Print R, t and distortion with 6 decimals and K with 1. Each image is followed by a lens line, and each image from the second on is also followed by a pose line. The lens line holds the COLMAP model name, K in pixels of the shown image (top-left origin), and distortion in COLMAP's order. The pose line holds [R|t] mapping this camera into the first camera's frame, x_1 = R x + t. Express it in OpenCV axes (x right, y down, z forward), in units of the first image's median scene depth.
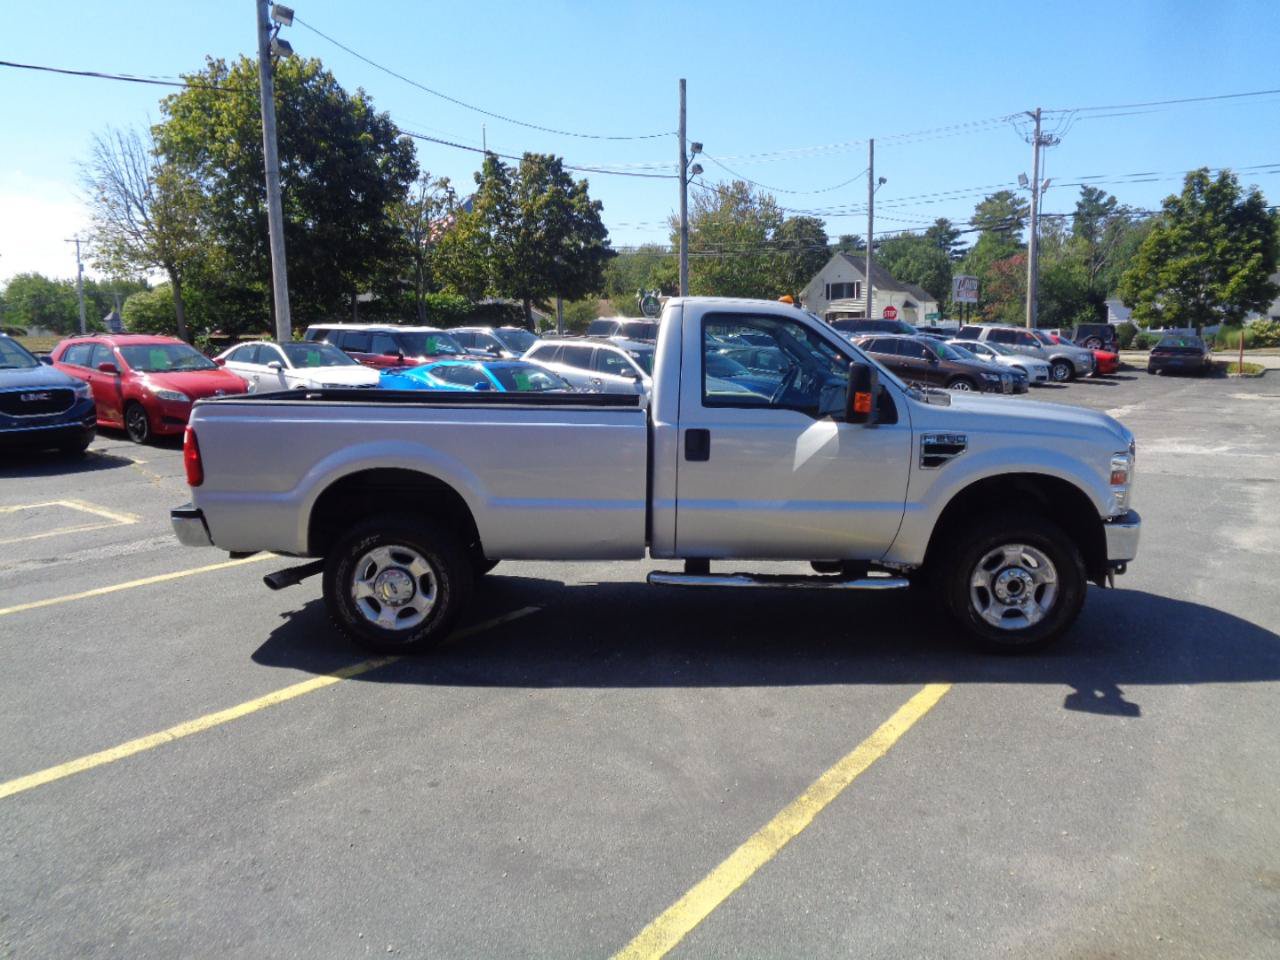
lens RADIAL K [[952.7, 0, 640.0], [0, 952.7, 480.0], [0, 0, 1]] dist [0.011359, 0.002016]
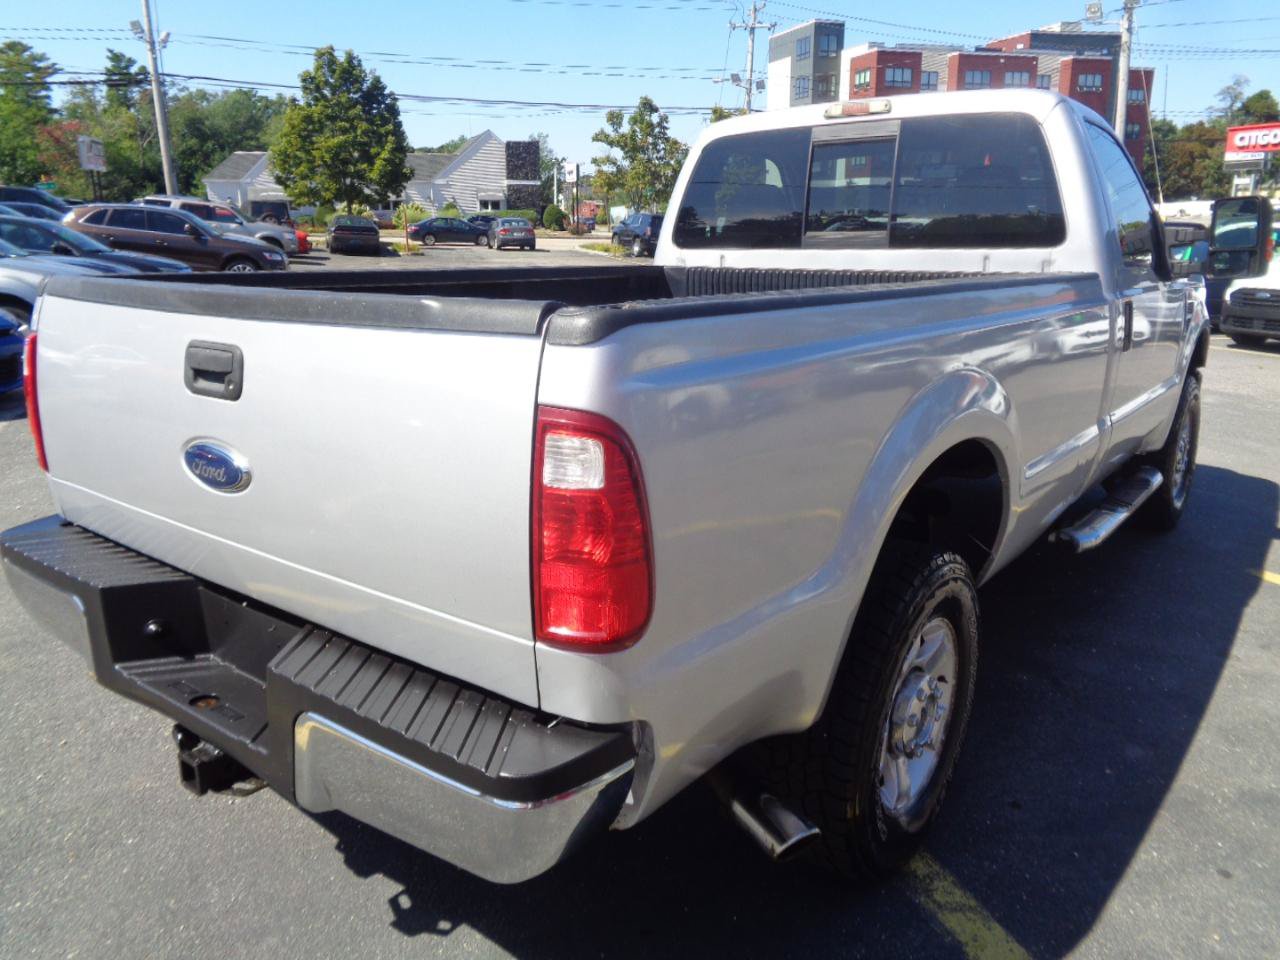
lens RADIAL K [[954.1, 0, 642.3], [0, 954.1, 471.0], [0, 0, 1]] dist [0.011985, -0.000034]
pose [[0.600885, -0.194154, 0.775398, -0.086388], [0.109798, 0.980906, 0.160525, -0.010844], [-0.791759, -0.011320, 0.610729, 0.112613]]
